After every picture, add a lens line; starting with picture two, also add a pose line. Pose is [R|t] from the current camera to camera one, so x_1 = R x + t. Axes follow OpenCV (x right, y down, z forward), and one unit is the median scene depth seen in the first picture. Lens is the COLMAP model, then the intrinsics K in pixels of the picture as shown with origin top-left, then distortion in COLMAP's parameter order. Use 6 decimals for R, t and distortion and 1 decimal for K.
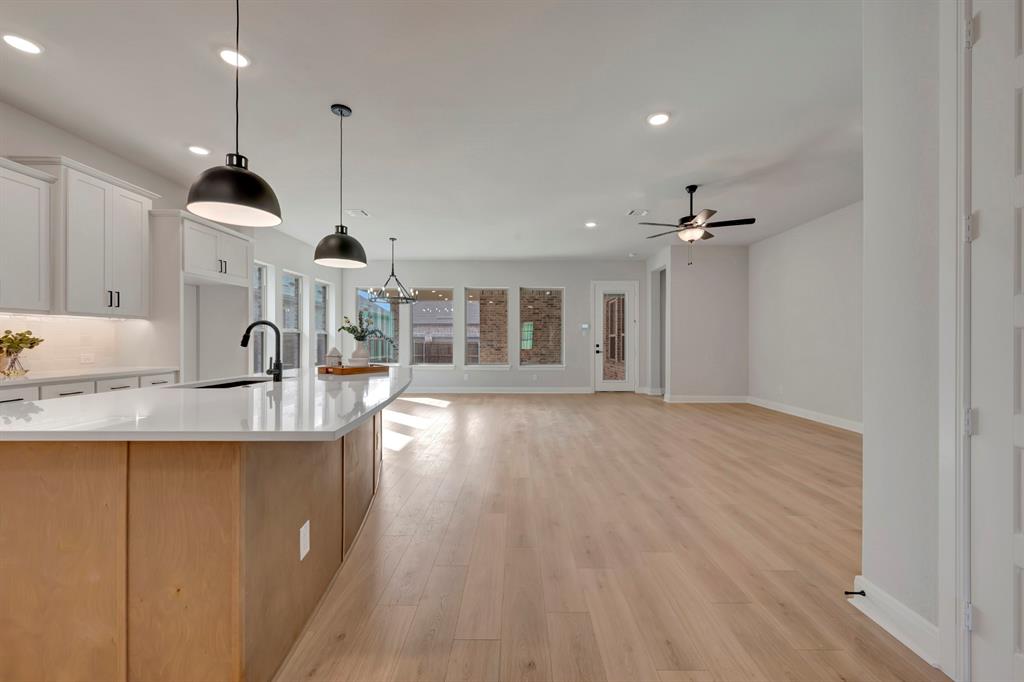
lens RADIAL K [[406.0, 0, 516.6], [0, 406.0, 335.4], [0, 0, 1]] dist [0.001828, -0.002105]
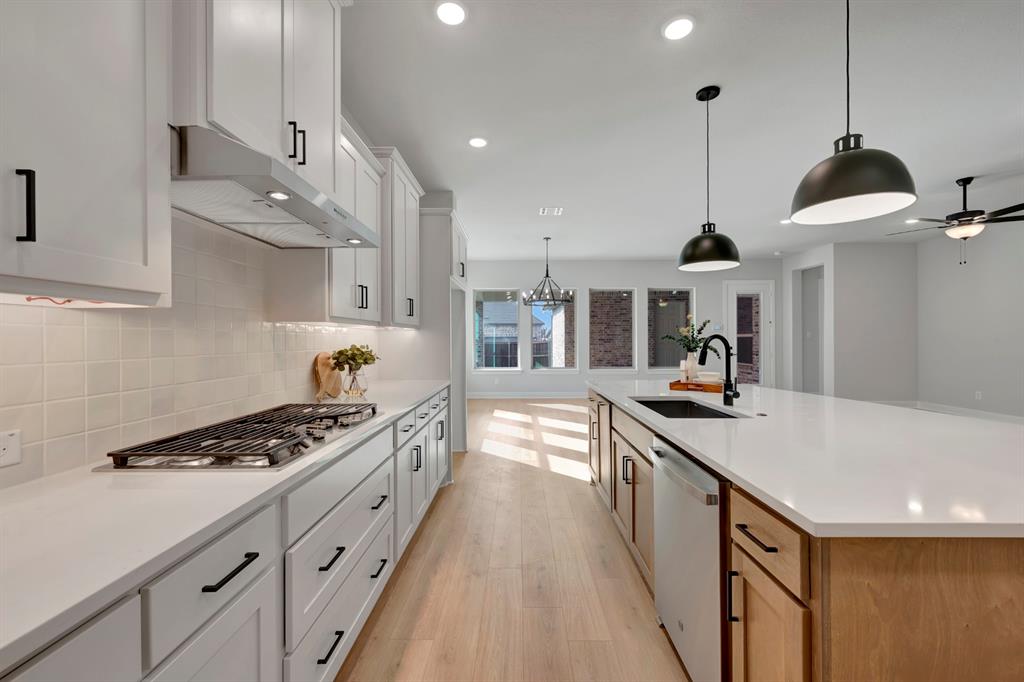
lens RADIAL K [[406.0, 0, 520.3], [0, 406.0, 340.7], [0, 0, 1]] dist [0.001828, -0.002105]
pose [[0.999973, -0.004033, -0.006119, -0.301582], [0.004142, 0.999830, 0.017947, -0.012127], [0.006046, -0.017972, 0.999820, 0.040822]]
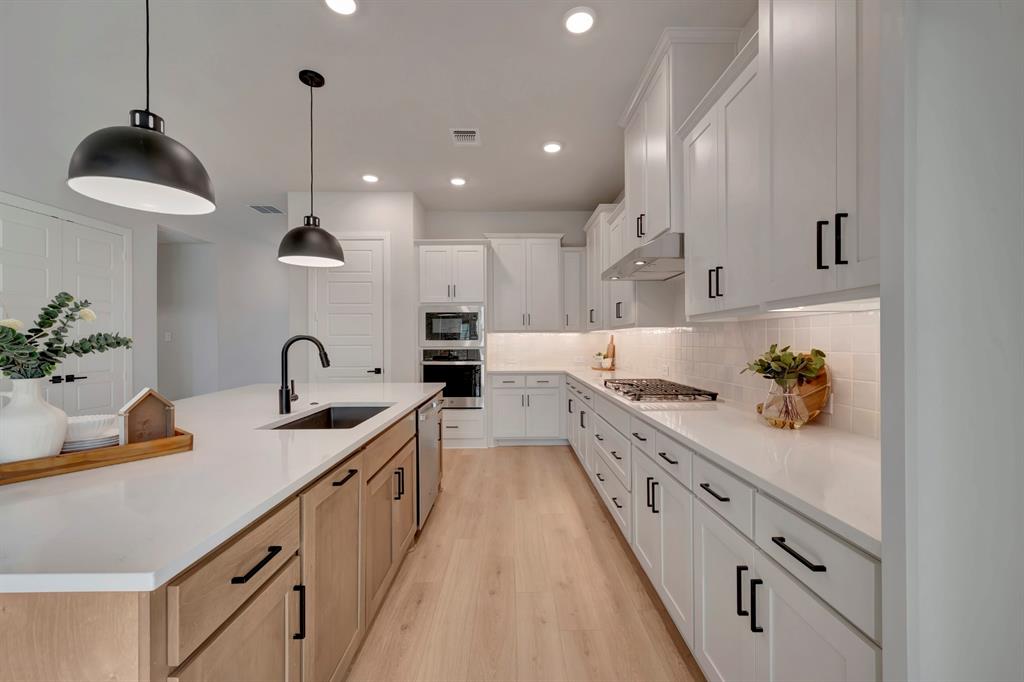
lens RADIAL K [[406.0, 0, 522.1], [0, 406.0, 340.5], [0, 0, 1]] dist [0.001828, -0.002105]
pose [[-0.999374, 0.002650, -0.035282, -0.298745], [0.003063, 0.999927, -0.011662, -0.004375], [0.035248, -0.011763, -0.999309, 0.528499]]
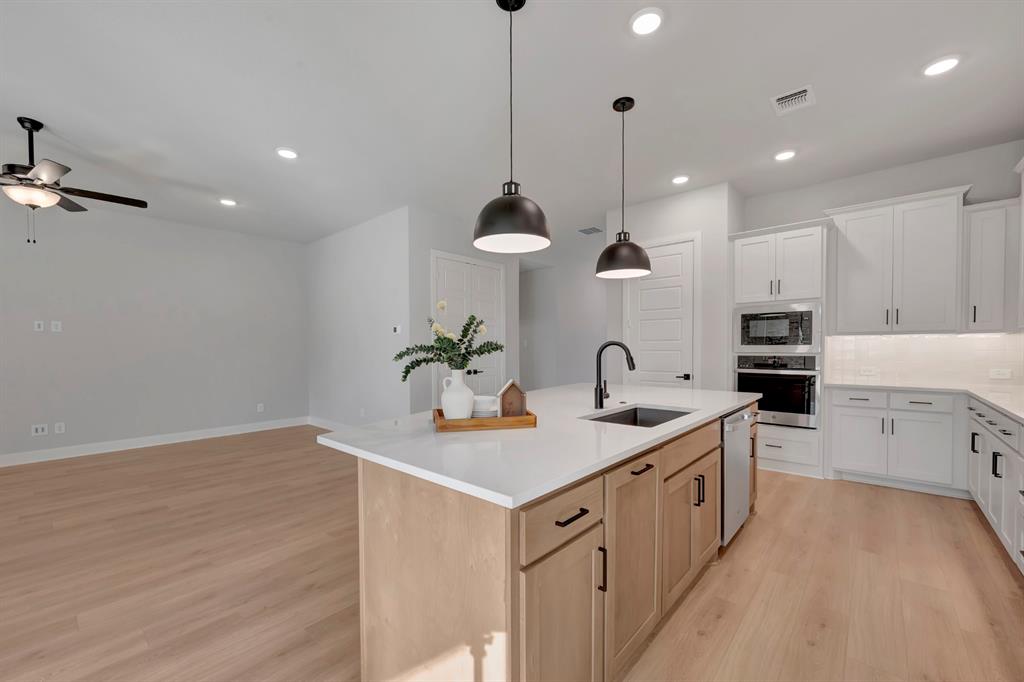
lens RADIAL K [[406.0, 0, 511.9], [0, 406.0, 358.1], [0, 0, 1]] dist [0.001828, -0.002105]
pose [[-0.755844, -0.014819, 0.654584, -0.303209], [-0.003292, 0.999817, 0.018833, -0.004350], [-0.654743, 0.012080, -0.755755, 0.532739]]
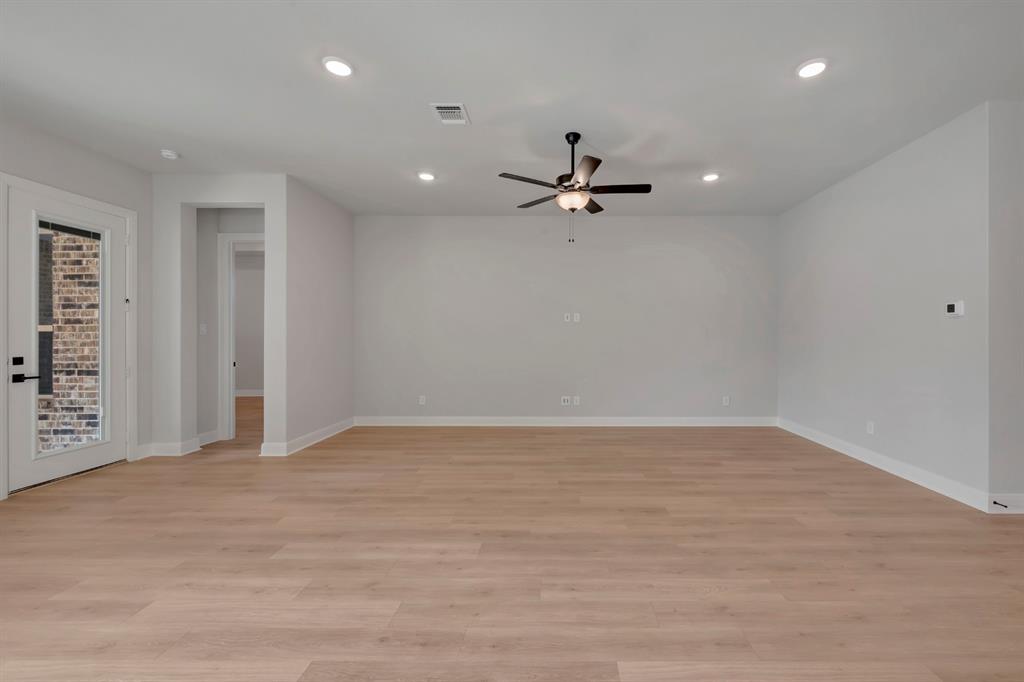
lens RADIAL K [[406.0, 0, 545.3], [0, 406.0, 341.5], [0, 0, 1]] dist [0.001828, -0.002105]
pose [[0.002809, -0.008038, 0.999964, -0.159066], [-0.015140, 0.999853, 0.008080, -0.001234], [-0.999881, -0.015162, 0.002687, 0.561220]]
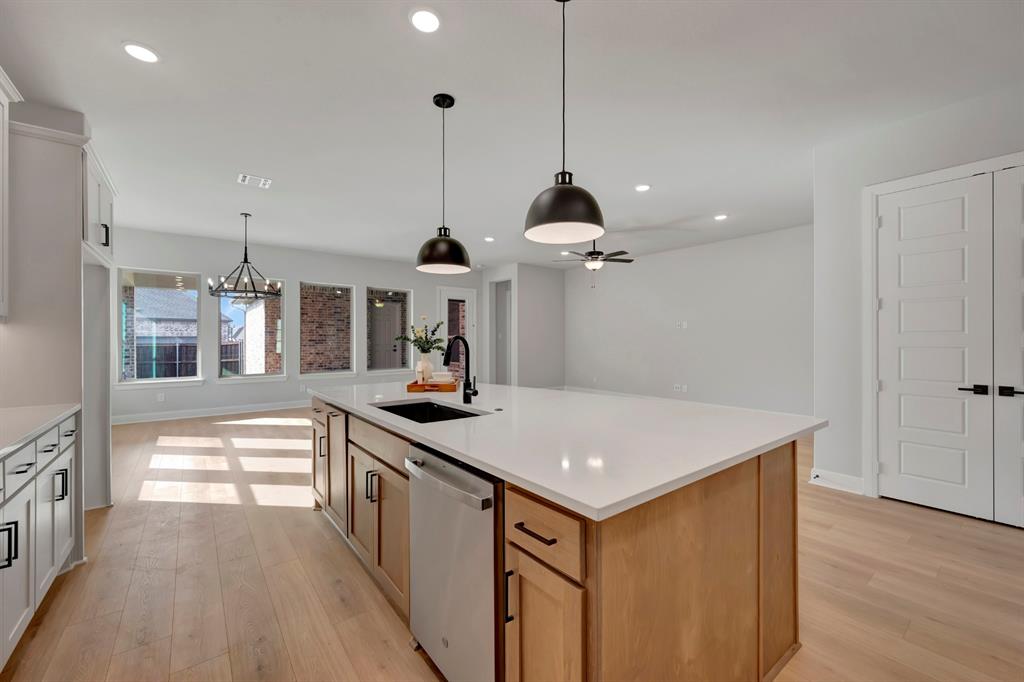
lens RADIAL K [[406.0, 0, 511.1], [0, 406.0, 339.8], [0, 0, 1]] dist [0.001828, -0.002105]
pose [[0.790917, -0.002540, 0.611918, -0.313757], [-0.006650, 0.999897, 0.012745, -0.011657], [-0.611887, -0.014149, 0.790819, 0.067993]]
